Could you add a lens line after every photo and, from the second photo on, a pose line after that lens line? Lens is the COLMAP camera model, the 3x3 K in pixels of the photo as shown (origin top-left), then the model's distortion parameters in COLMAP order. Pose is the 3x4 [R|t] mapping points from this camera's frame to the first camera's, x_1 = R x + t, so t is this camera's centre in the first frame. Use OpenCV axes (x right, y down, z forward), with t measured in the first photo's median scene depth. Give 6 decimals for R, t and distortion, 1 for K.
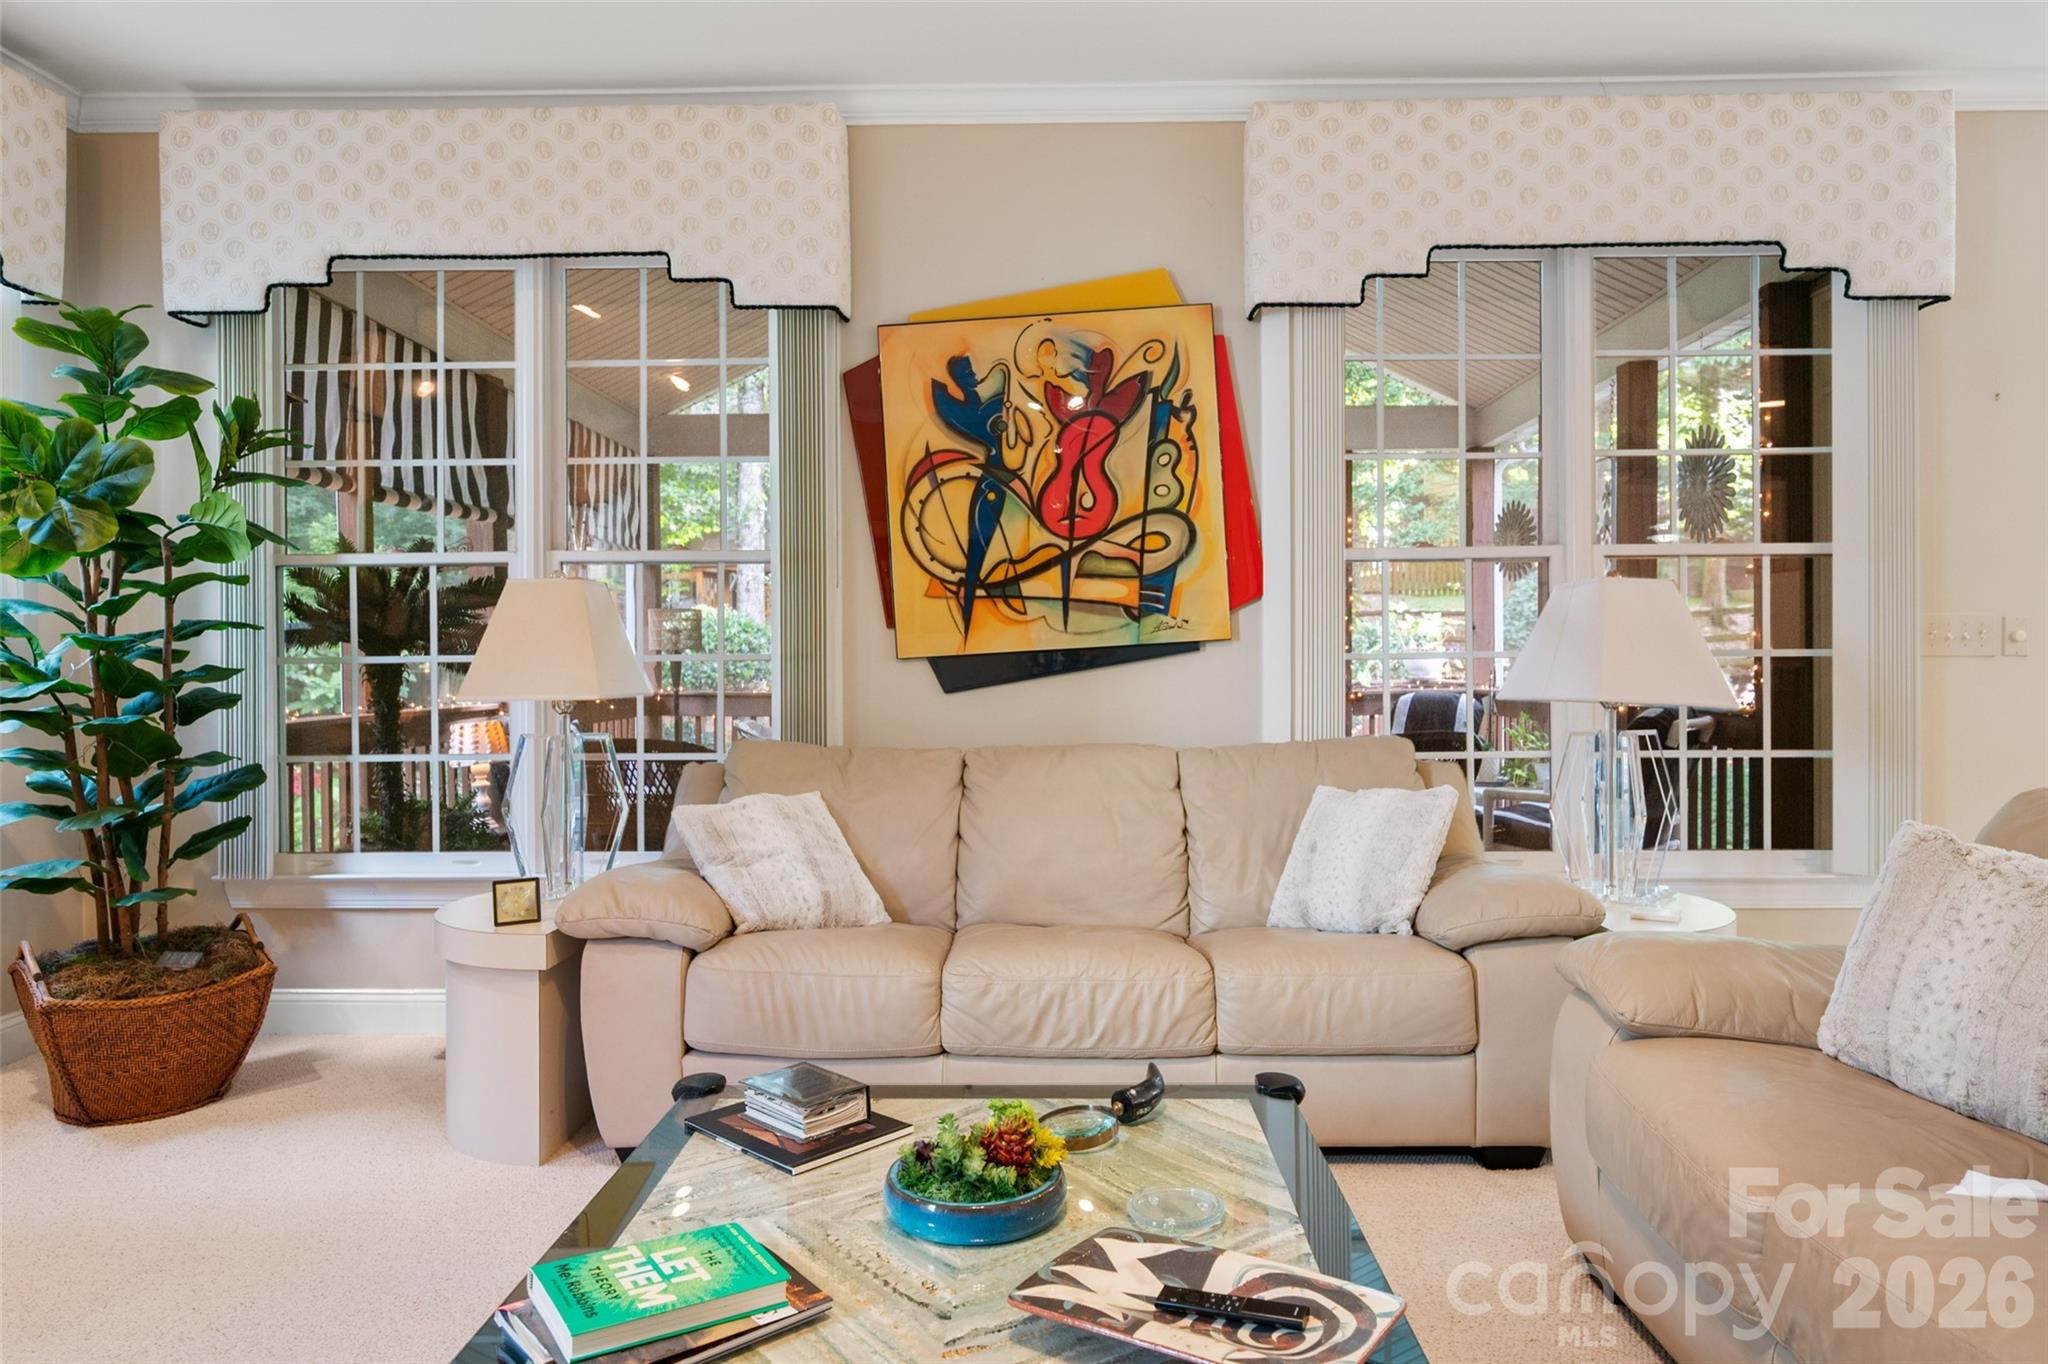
lens RADIAL K [[1278.2, 0, 976.4], [0, 1278.2, 664.2], [0, 0, 1]] dist [-0.006999, 0.007664]
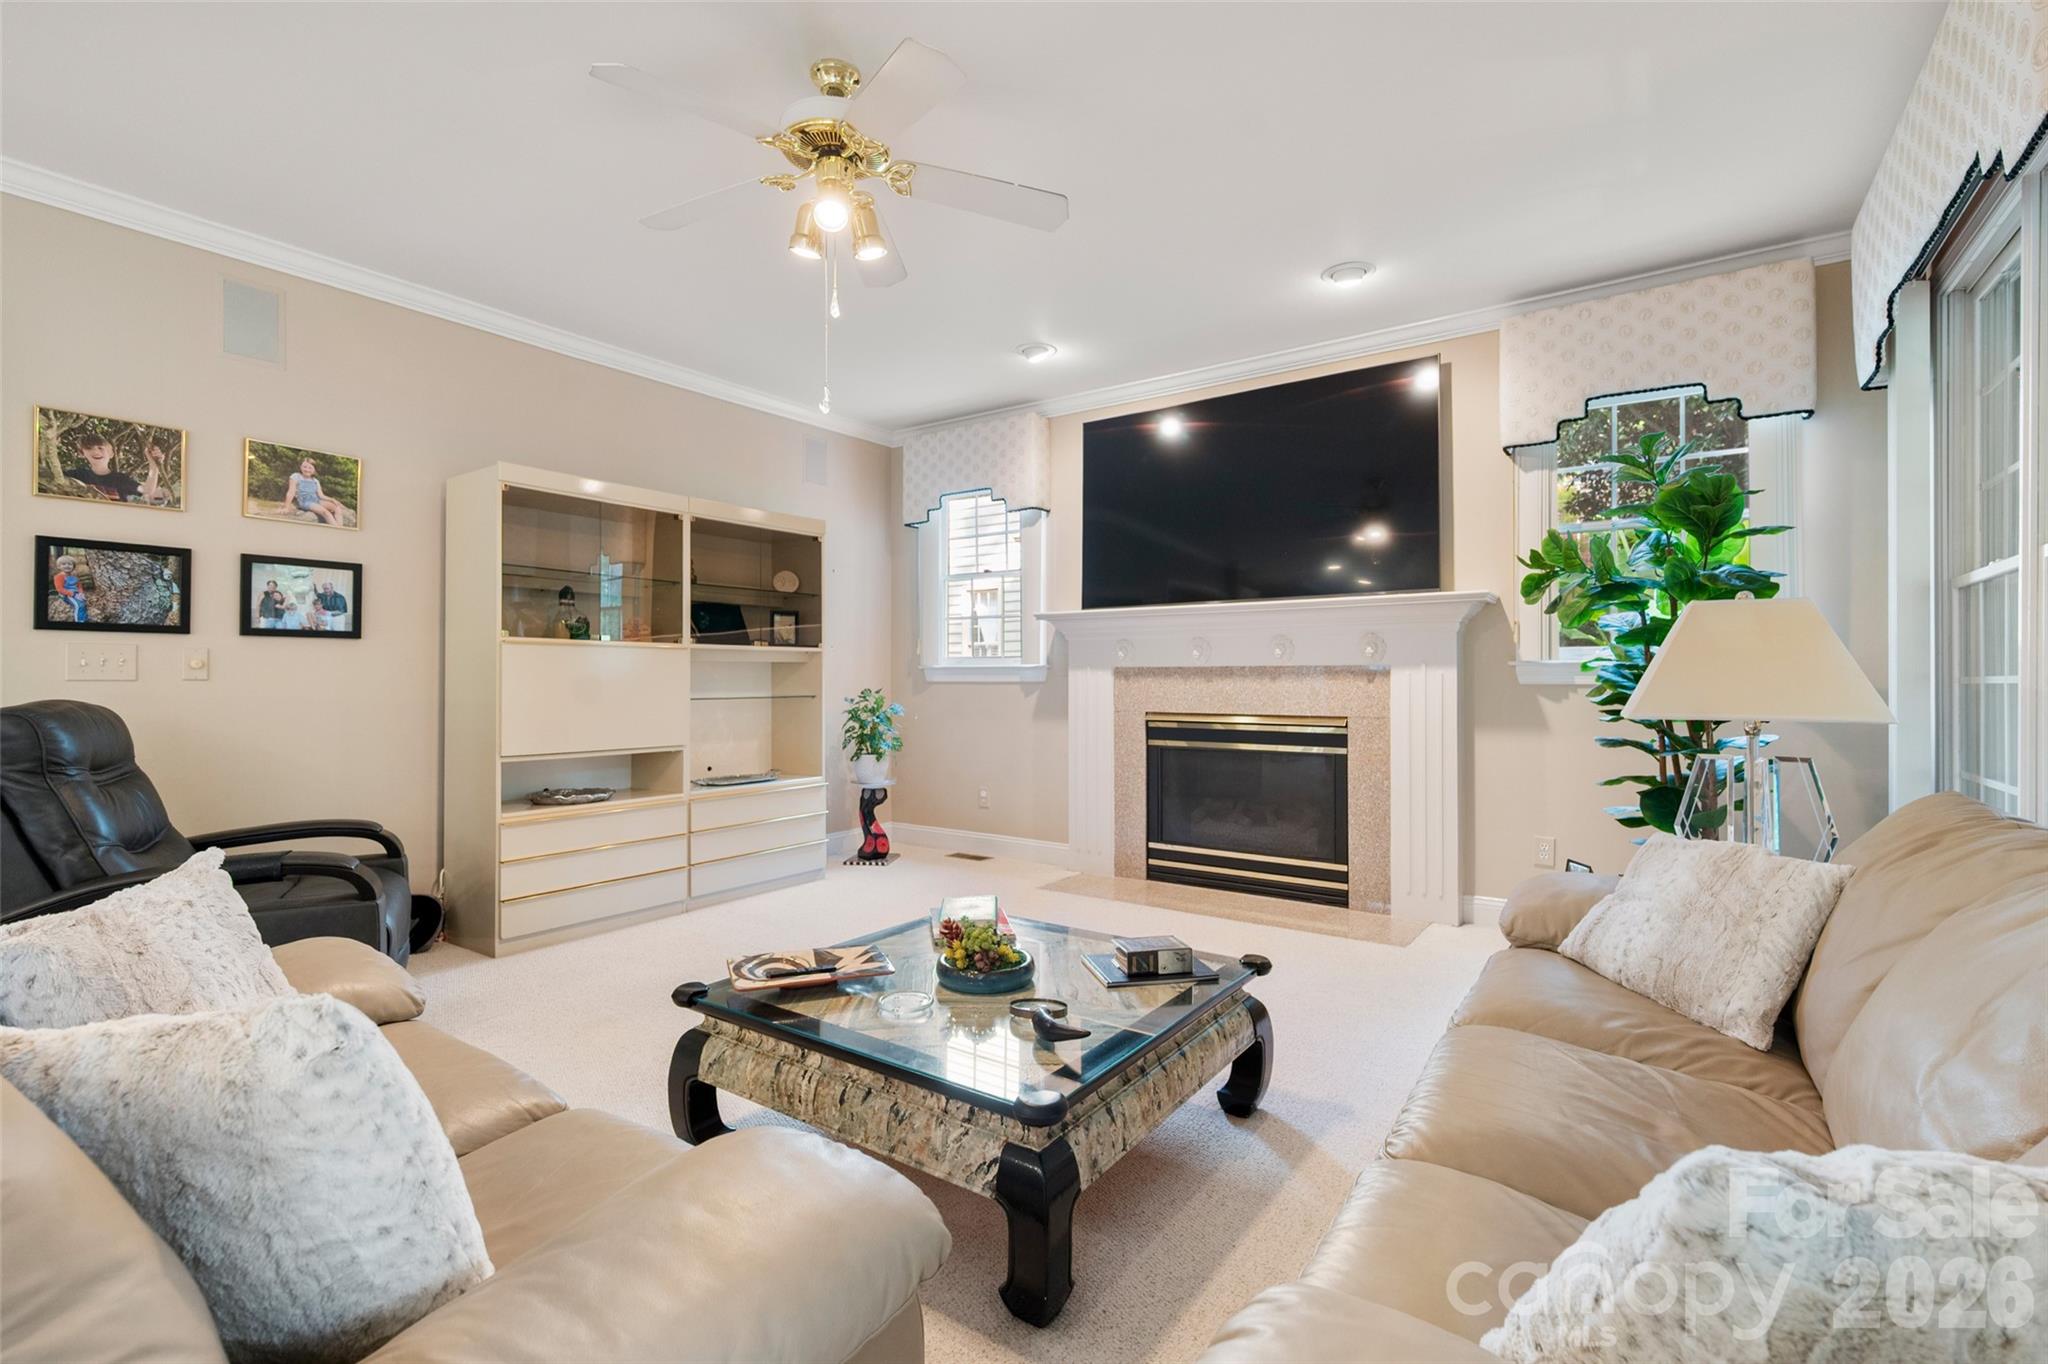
lens RADIAL K [[915.7, 0, 1021.1], [0, 915.7, 673.8], [0, 0, 1]] dist [-0.003760, 0.000986]
pose [[-0.548558, 0.001199, -0.836111, 0.510304], [-0.003577, 0.999986, 0.003781, -0.008009], [0.836105, 0.005065, -0.548547, 0.794600]]
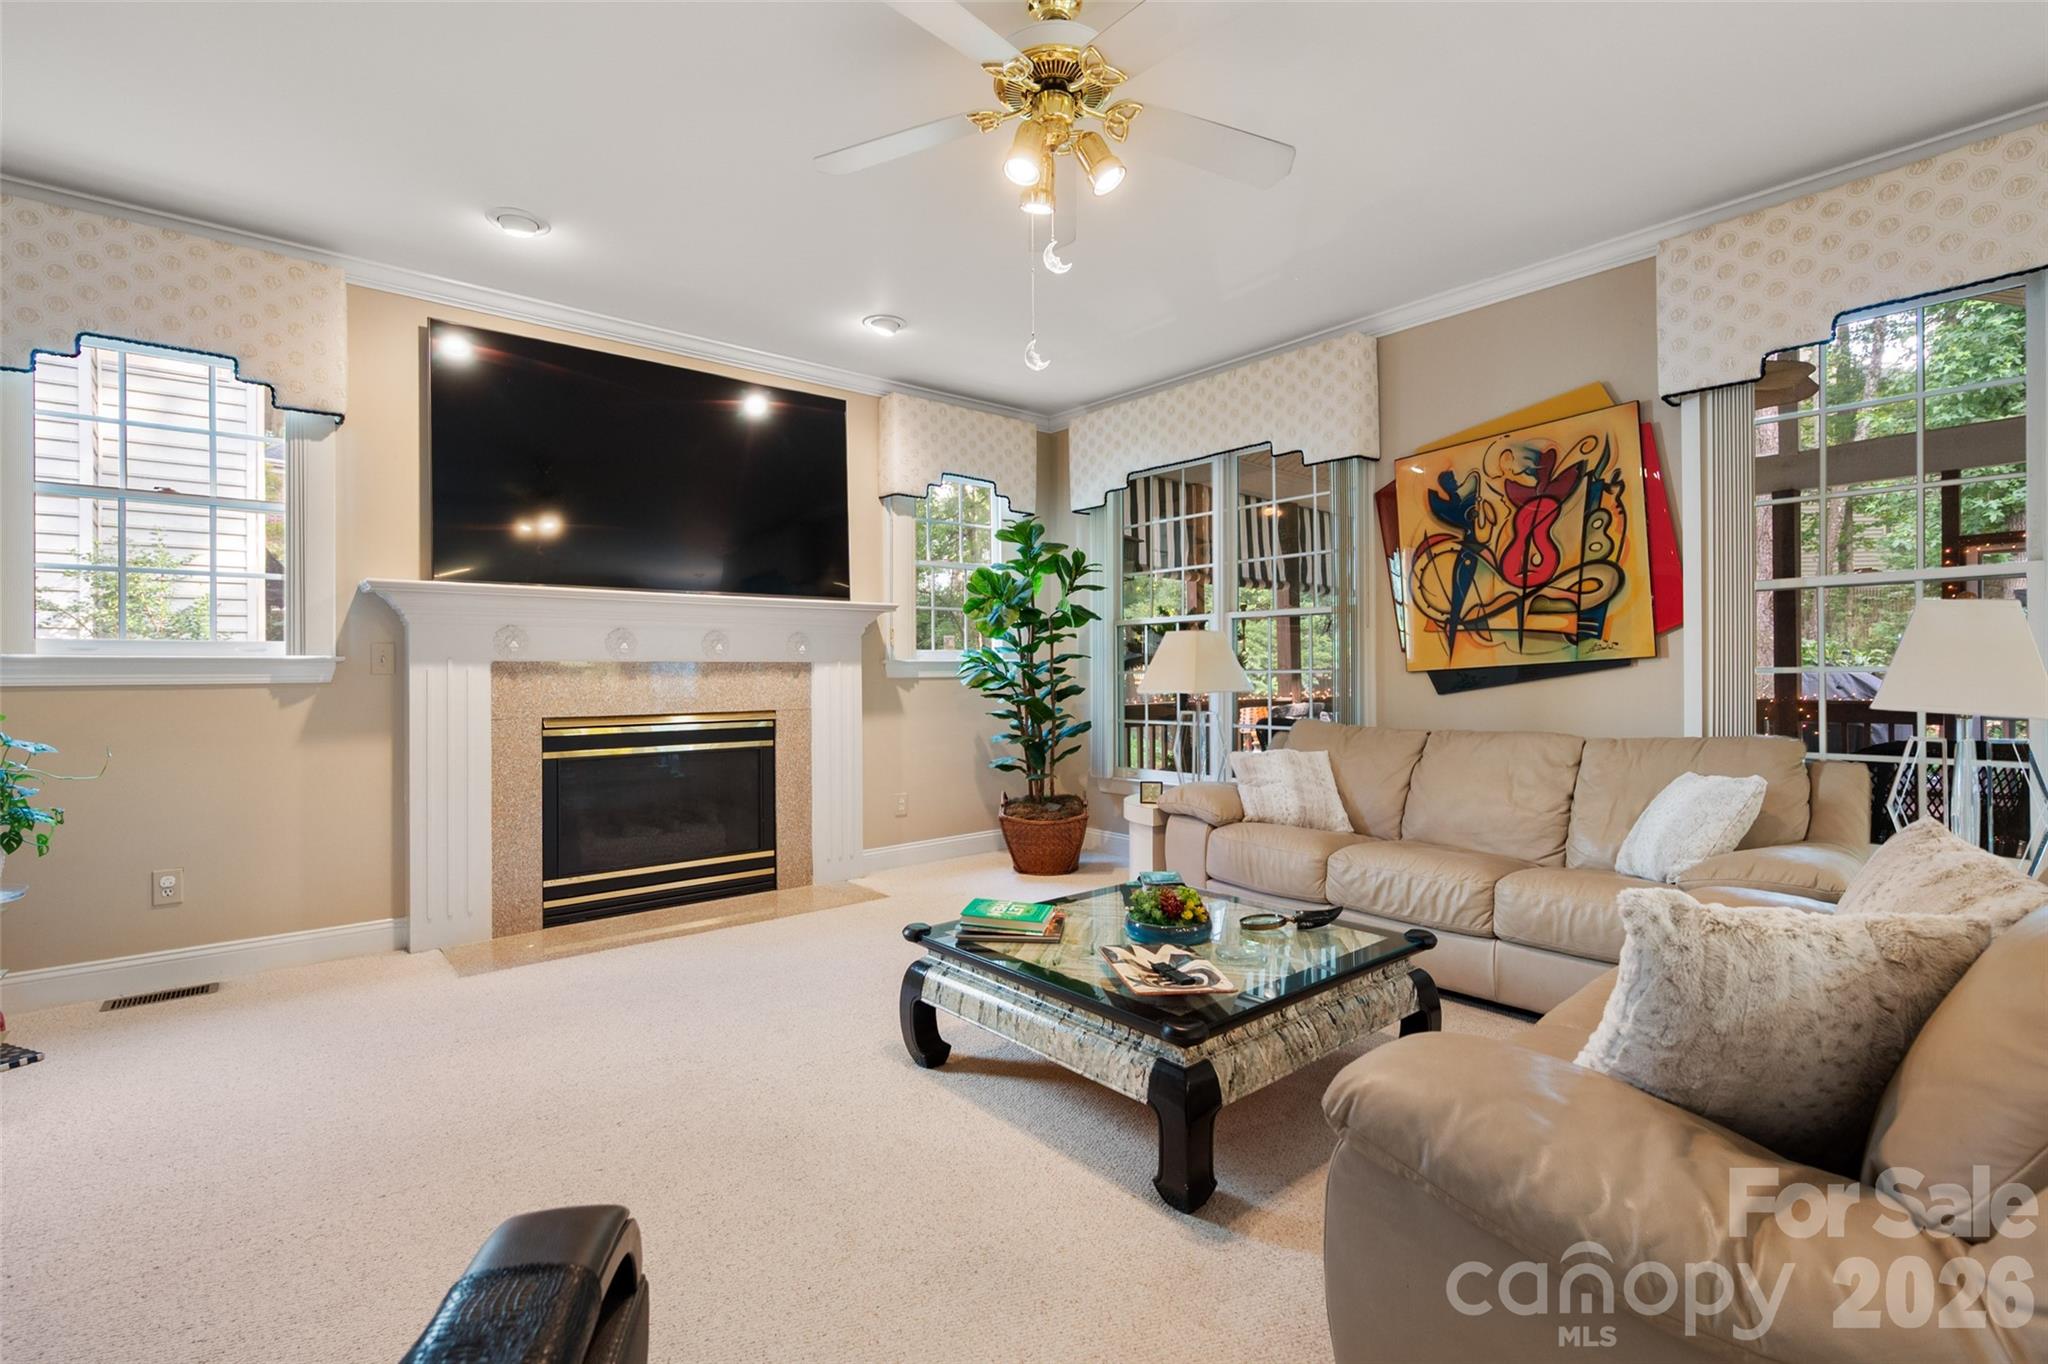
lens RADIAL K [[915.7, 0, 1033.1], [0, 915.7, 667.4], [0, 0, 1]] dist [-0.003760, 0.000986]
pose [[0.669555, -0.003003, -0.742756, 0.463759], [-0.002602, 0.999976, -0.006389, -0.001341], [0.742758, 0.006211, 0.669531, -0.084254]]
